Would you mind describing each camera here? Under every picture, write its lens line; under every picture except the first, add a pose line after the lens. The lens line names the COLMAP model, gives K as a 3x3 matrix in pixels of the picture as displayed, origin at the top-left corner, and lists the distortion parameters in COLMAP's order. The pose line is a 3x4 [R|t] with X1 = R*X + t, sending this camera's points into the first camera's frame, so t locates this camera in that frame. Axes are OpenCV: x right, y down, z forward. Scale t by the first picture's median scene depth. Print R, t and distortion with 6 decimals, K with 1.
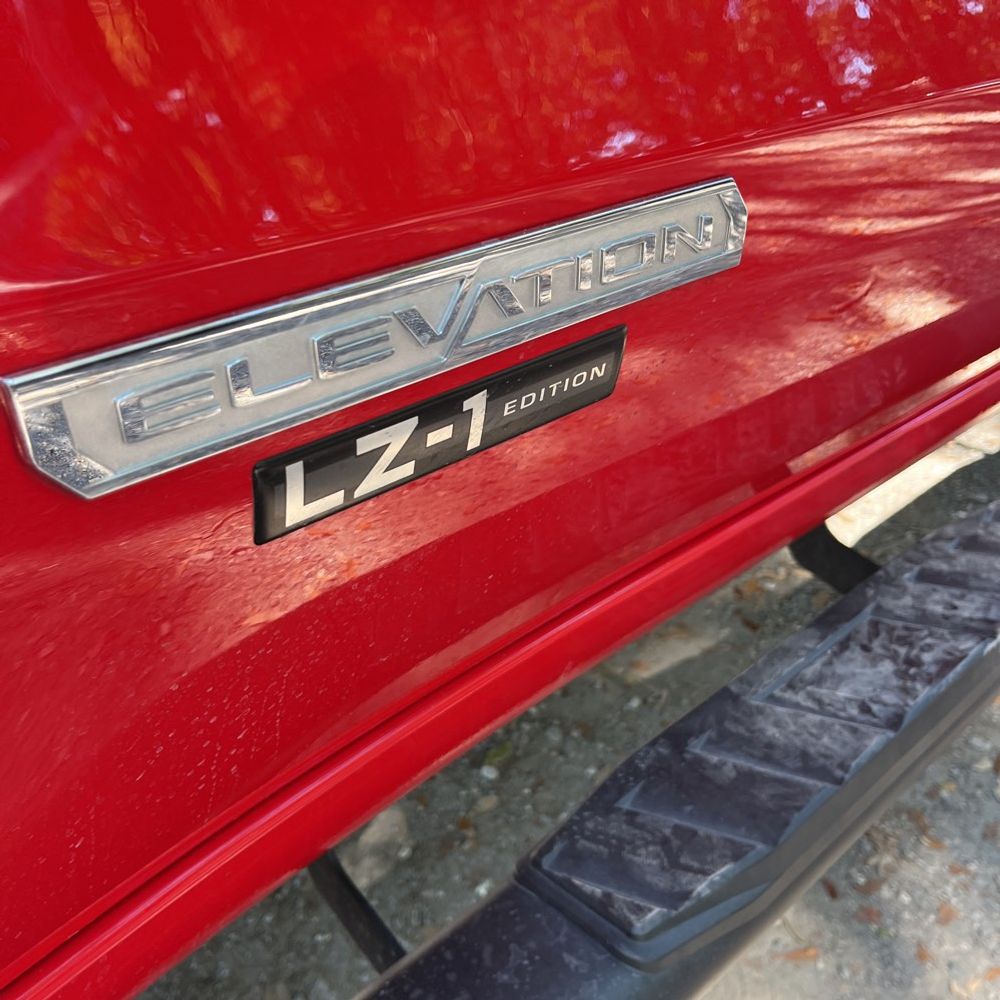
lens RADIAL K [[1031.5, 0, 497.3], [0, 1031.5, 504.6], [0, 0, 1]] dist [0.032349, -0.013728]
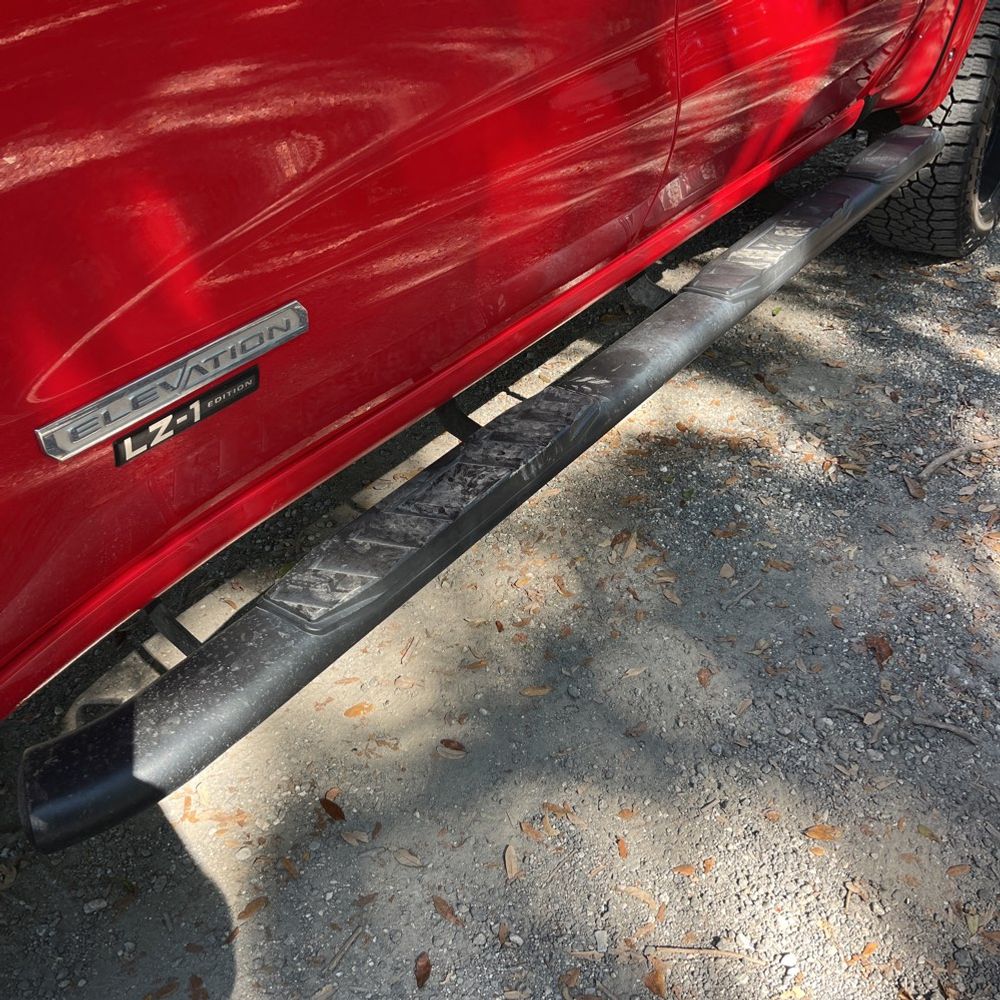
lens RADIAL K [[991.9, 0, 524.8], [0, 991.9, 502.0], [0, 0, 1]] dist [0.010278, -0.011562]
pose [[0.977282, -0.085331, 0.194007, 0.177566], [0.055059, 0.986159, 0.156394, -0.125667], [-0.204667, -0.142159, 0.968454, -1.025692]]
